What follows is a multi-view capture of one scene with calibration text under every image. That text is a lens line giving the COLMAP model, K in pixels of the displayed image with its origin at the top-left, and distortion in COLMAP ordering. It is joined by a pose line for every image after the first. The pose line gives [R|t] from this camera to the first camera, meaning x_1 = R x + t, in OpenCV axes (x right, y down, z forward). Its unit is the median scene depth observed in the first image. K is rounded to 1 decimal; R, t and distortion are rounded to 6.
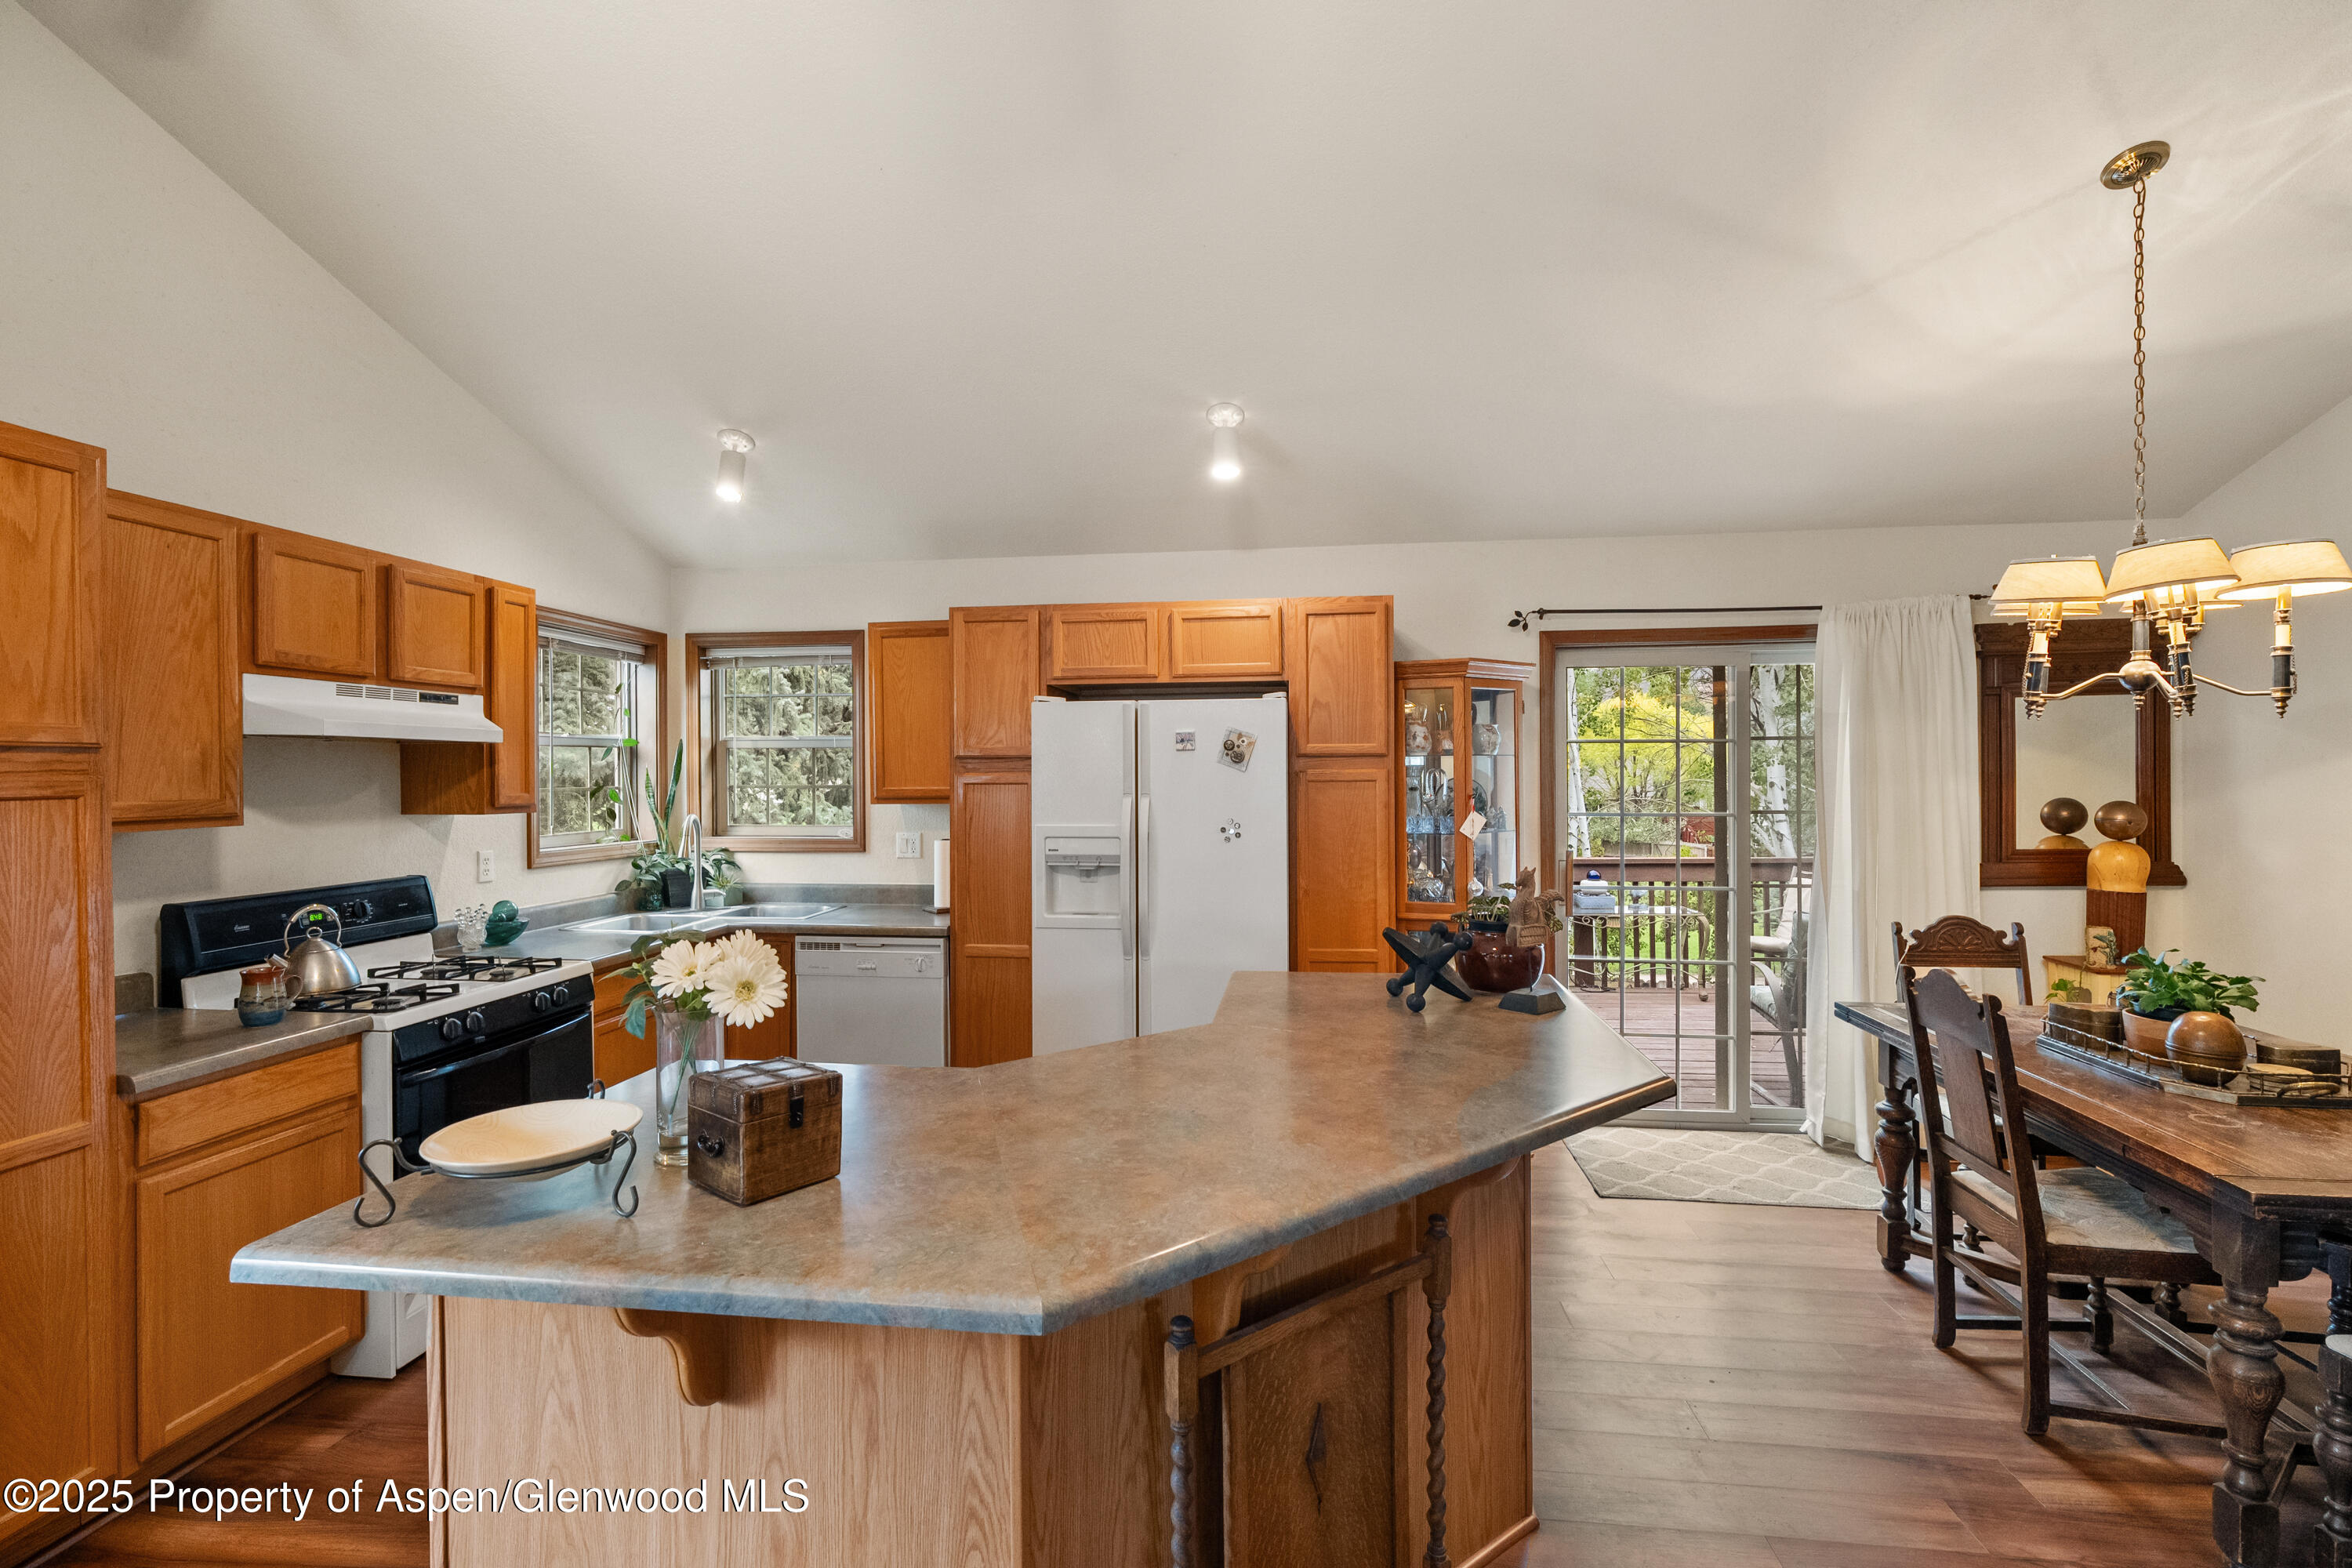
lens RADIAL K [[1073.5, 0, 1183.9], [0, 1073.5, 797.7], [0, 0, 1]] dist [-0.002603, 0.001050]
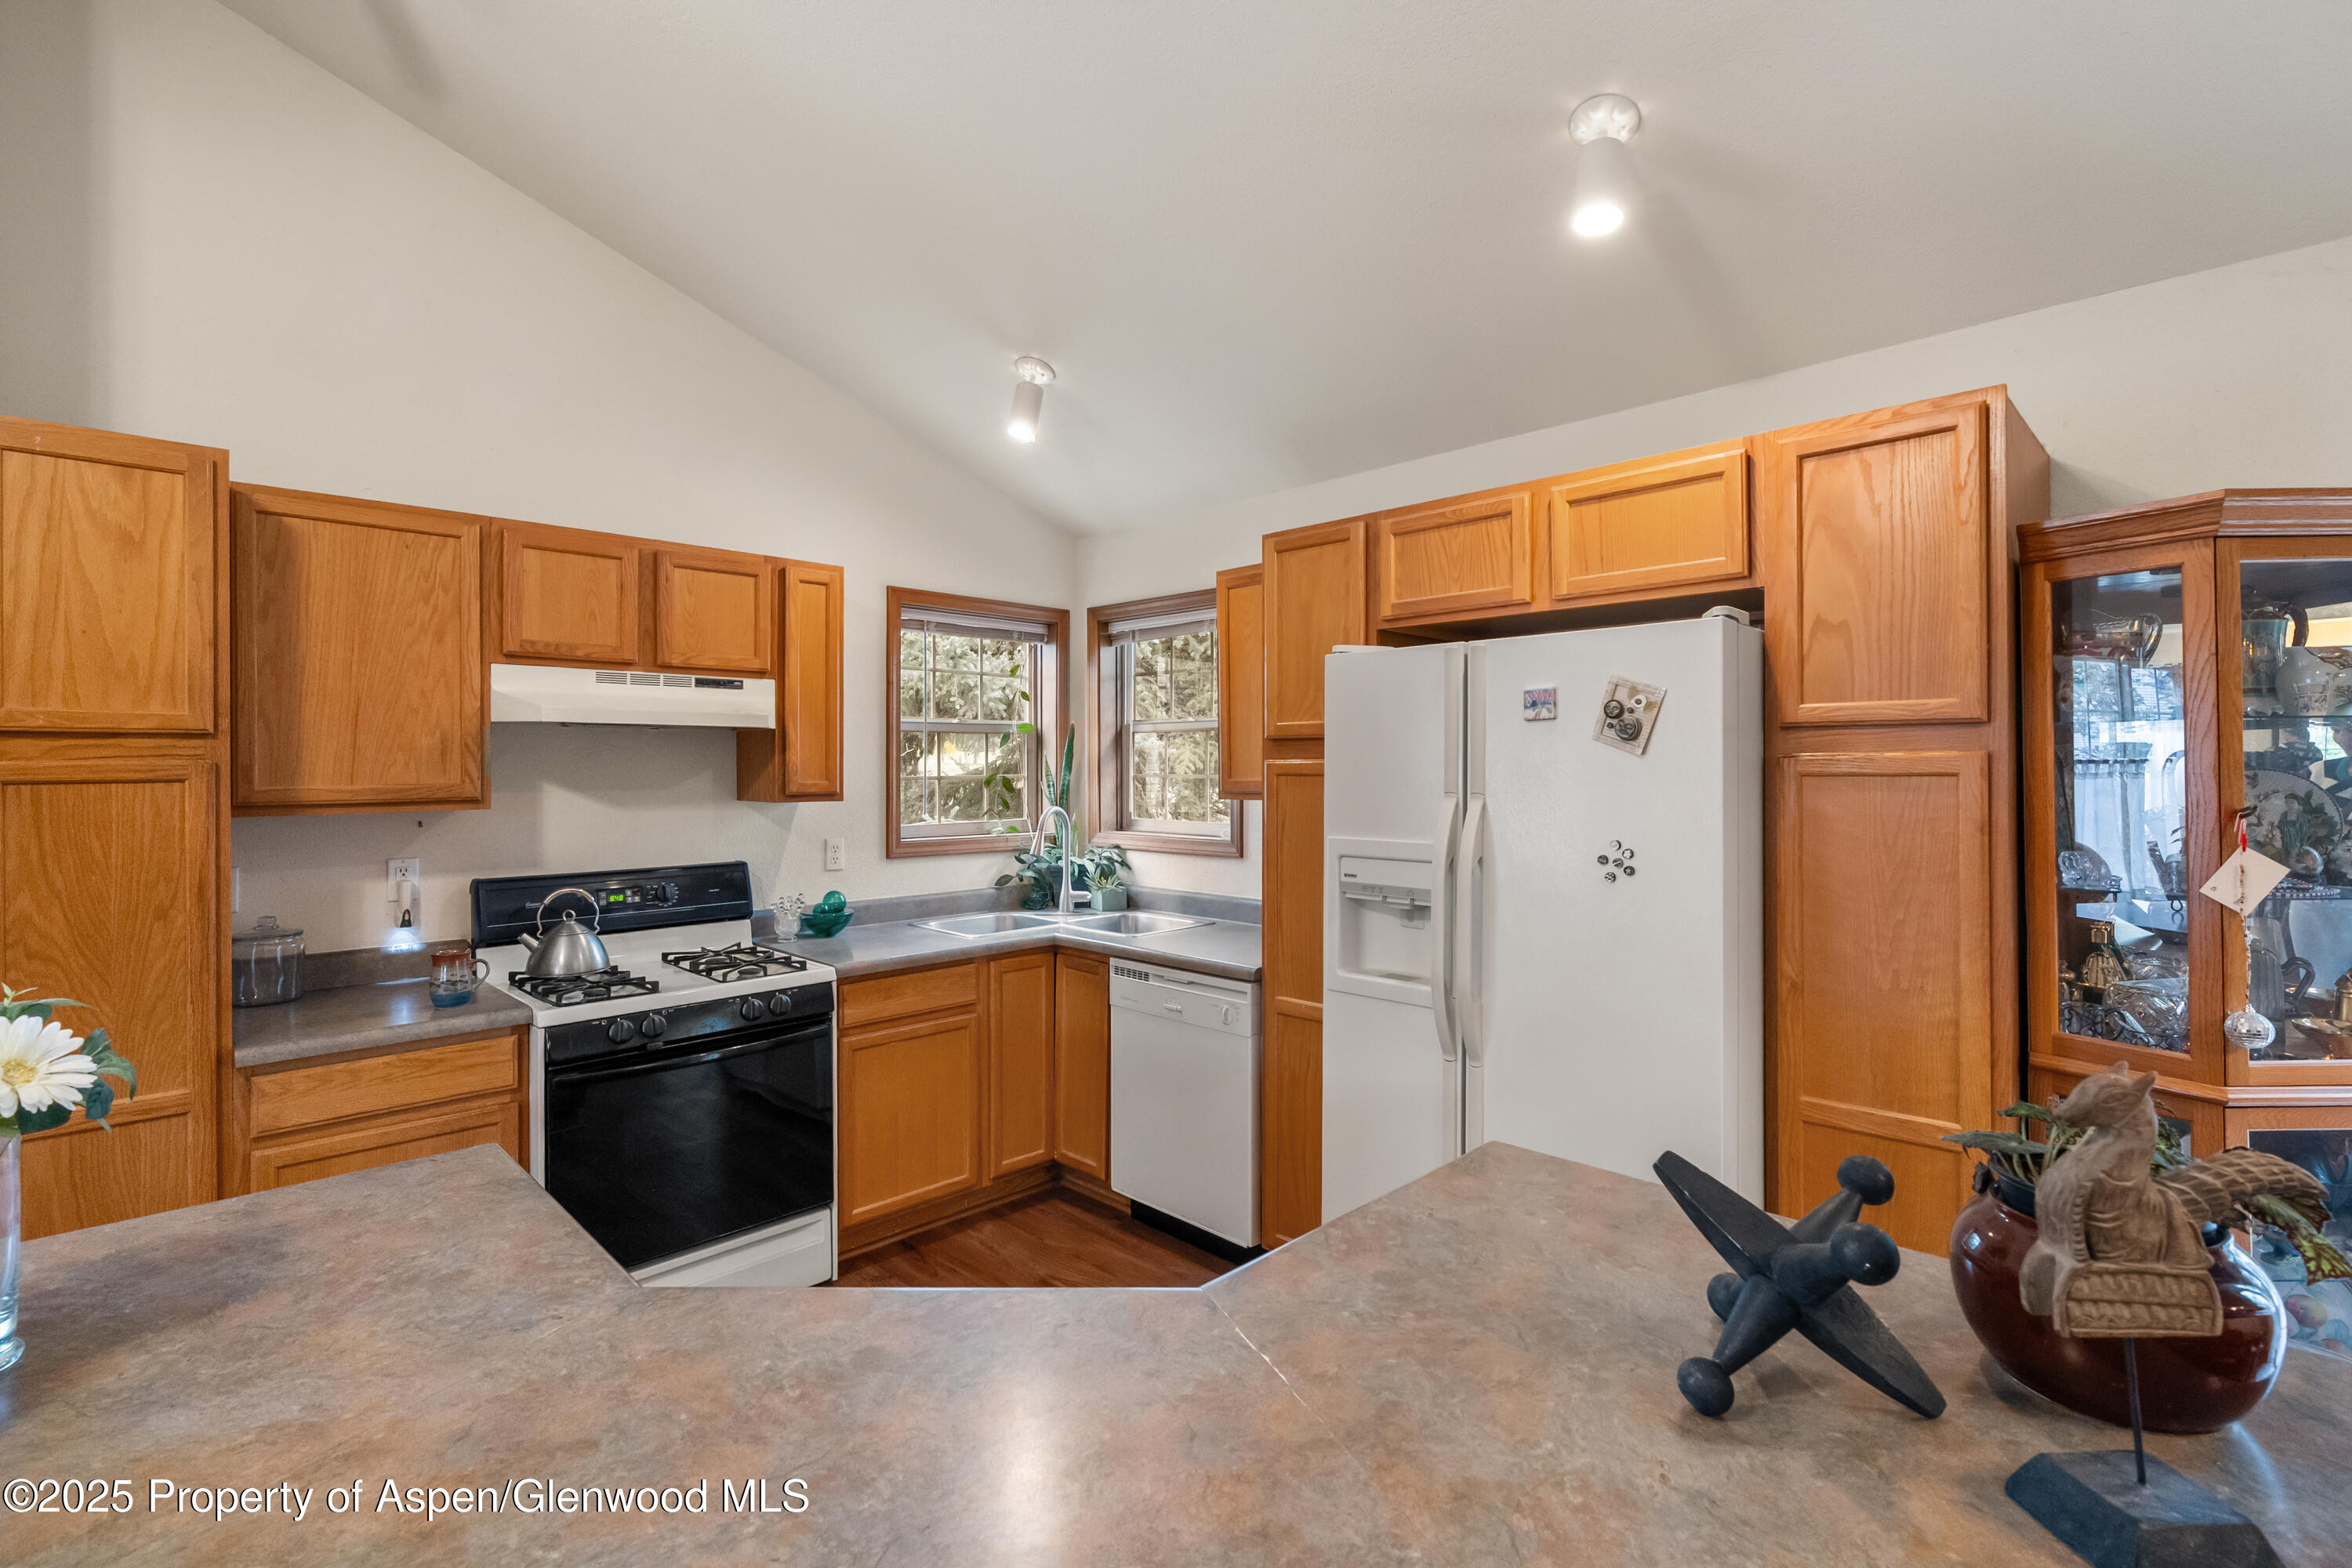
lens RADIAL K [[1079.6, 0, 1175.1], [0, 1079.6, 773.0], [0, 0, 1]] dist [-0.002091, 0.000097]
pose [[0.785697, 0.006831, -0.618574, 0.219849], [-0.015303, 0.999848, -0.008396, -0.007849], [0.618423, 0.016063, 0.785682, 0.434853]]
